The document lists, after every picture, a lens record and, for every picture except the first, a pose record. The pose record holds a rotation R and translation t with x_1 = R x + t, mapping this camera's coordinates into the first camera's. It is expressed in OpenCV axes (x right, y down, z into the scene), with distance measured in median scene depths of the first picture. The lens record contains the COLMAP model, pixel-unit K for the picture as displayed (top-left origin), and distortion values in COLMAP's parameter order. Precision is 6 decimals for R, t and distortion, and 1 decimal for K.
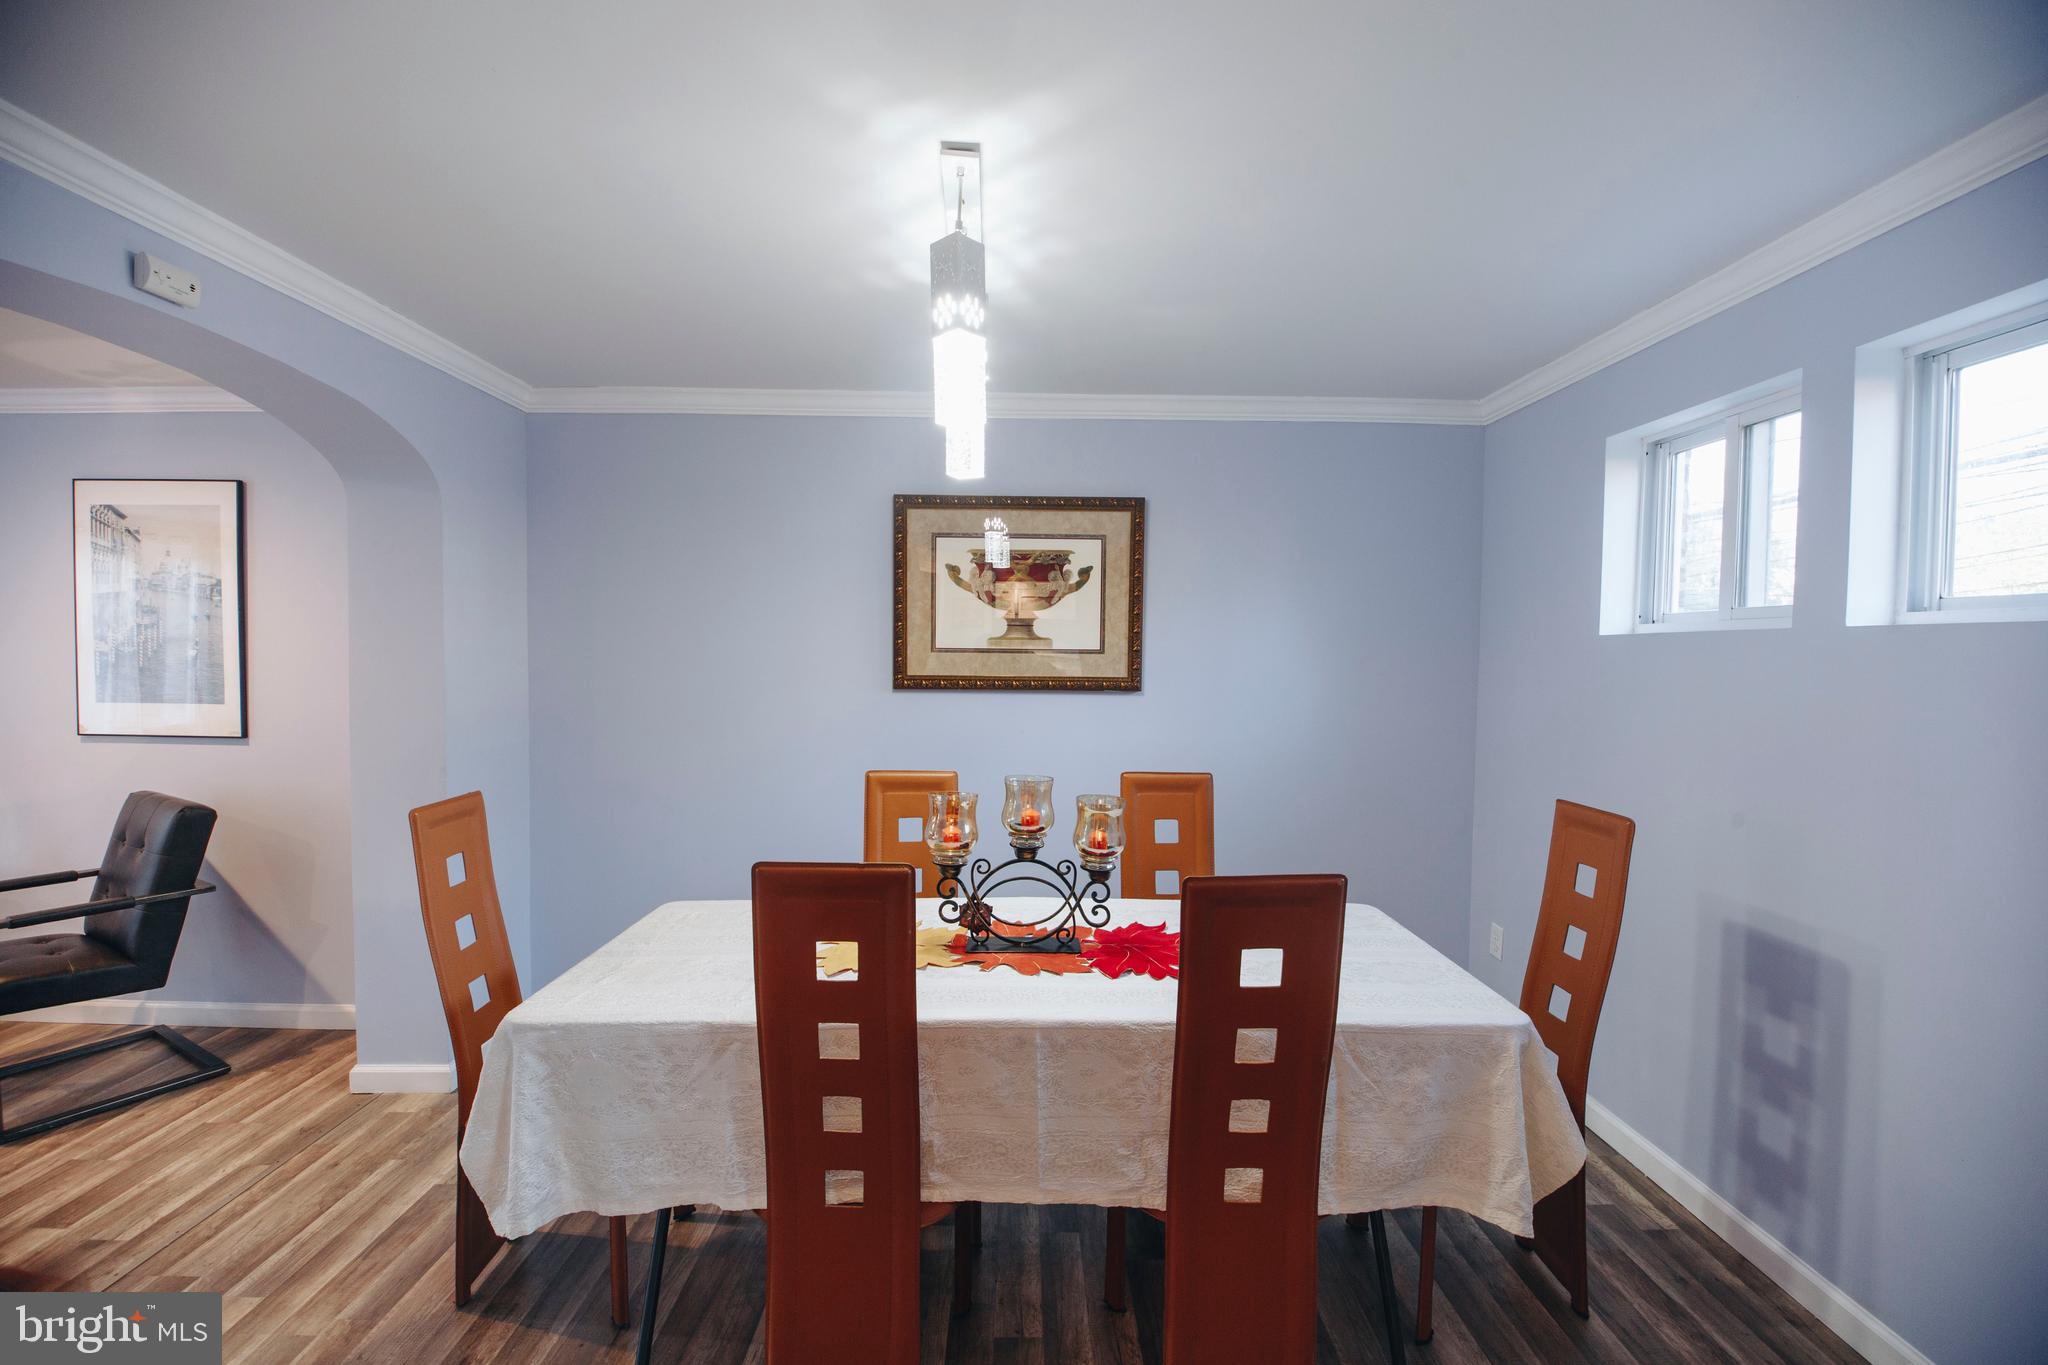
lens RADIAL K [[883.0, 0, 1027.4], [0, 883.0, 691.6], [0, 0, 1]] dist [0.010238, -0.015419]
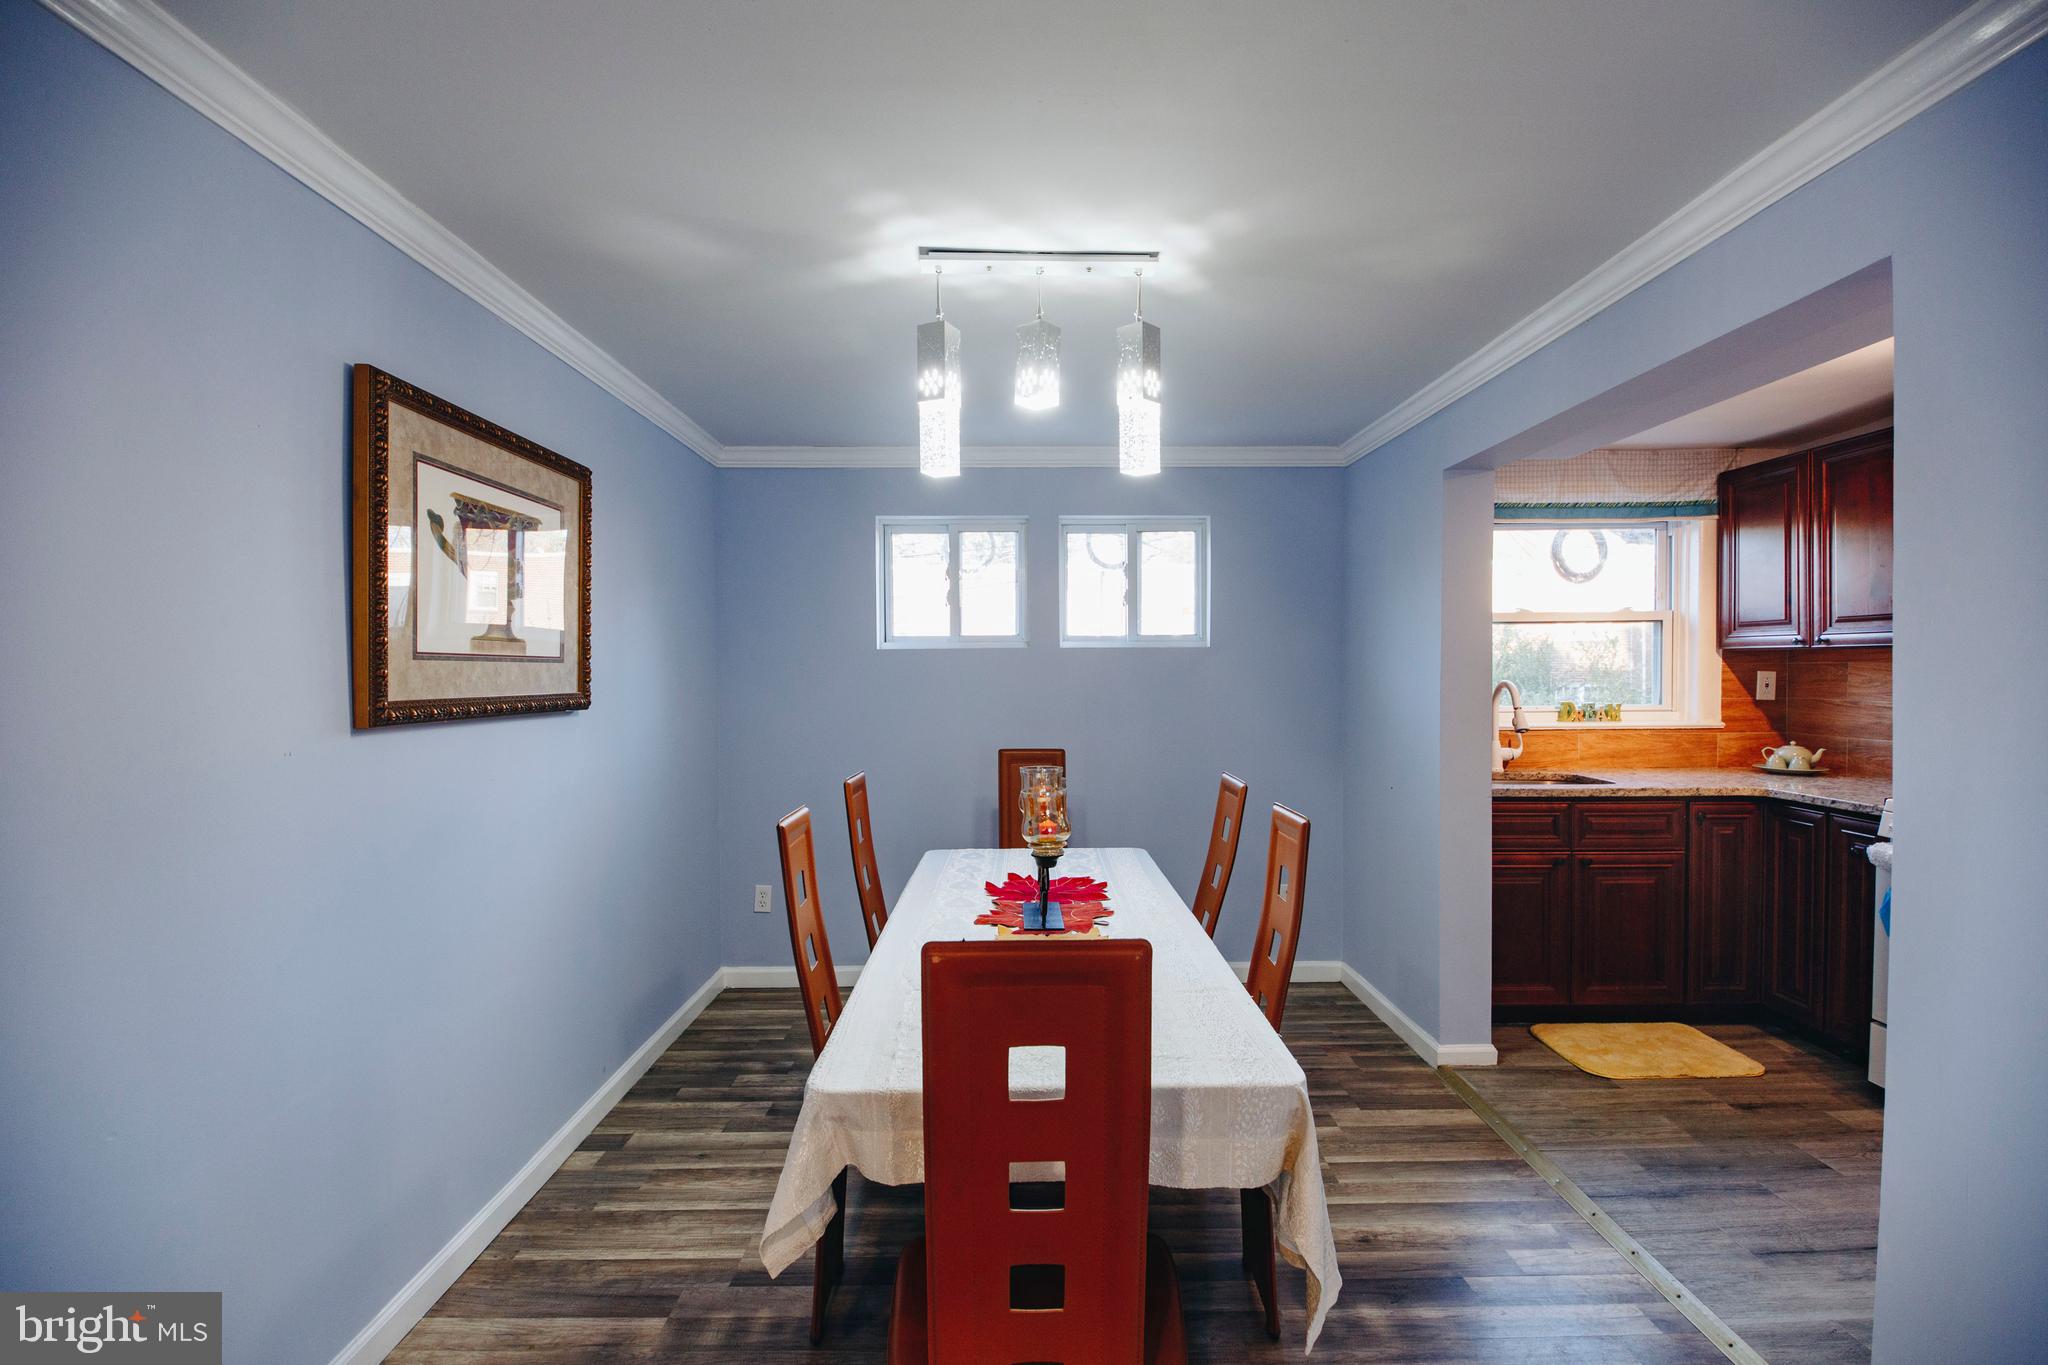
lens RADIAL K [[883.0, 0, 1016.5], [0, 883.0, 687.3], [0, 0, 1]] dist [0.010238, -0.015419]
pose [[0.005331, -0.029705, 0.999544, -0.927866], [0.044515, 0.998575, 0.029439, -0.035410], [-0.998994, 0.044338, 0.006646, 0.825990]]
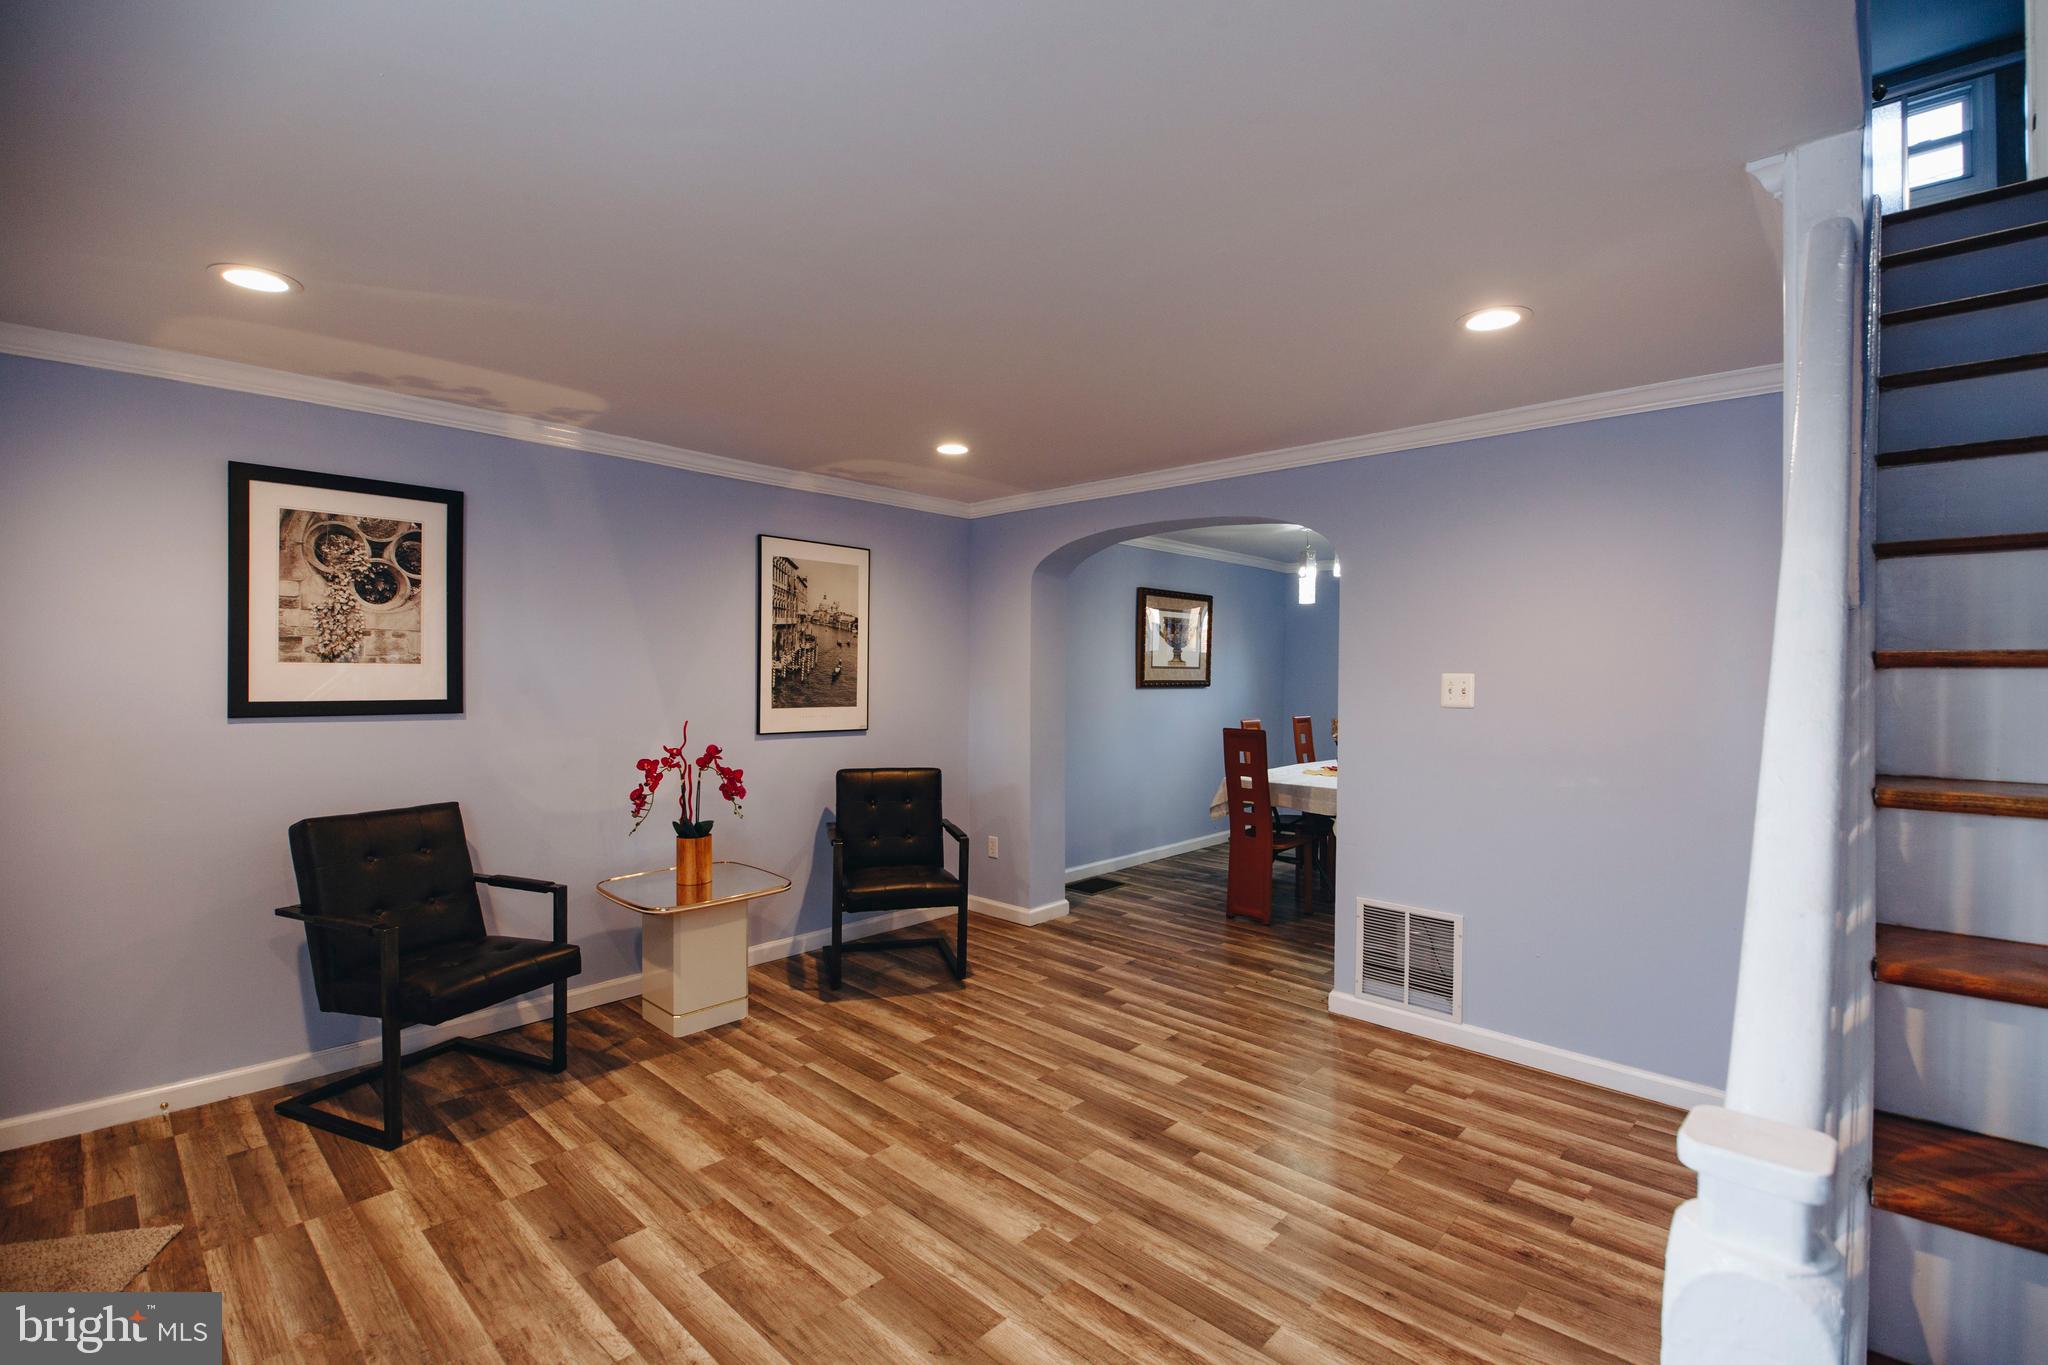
lens RADIAL K [[883.0, 0, 1019.3], [0, 883.0, 691.9], [0, 0, 1]] dist [0.010238, -0.015419]
pose [[0.696709, -0.021150, 0.717042, -2.336940], [0.030663, 0.999530, -0.000312, 0.000313], [-0.716698, 0.022204, 0.697030, -0.235001]]
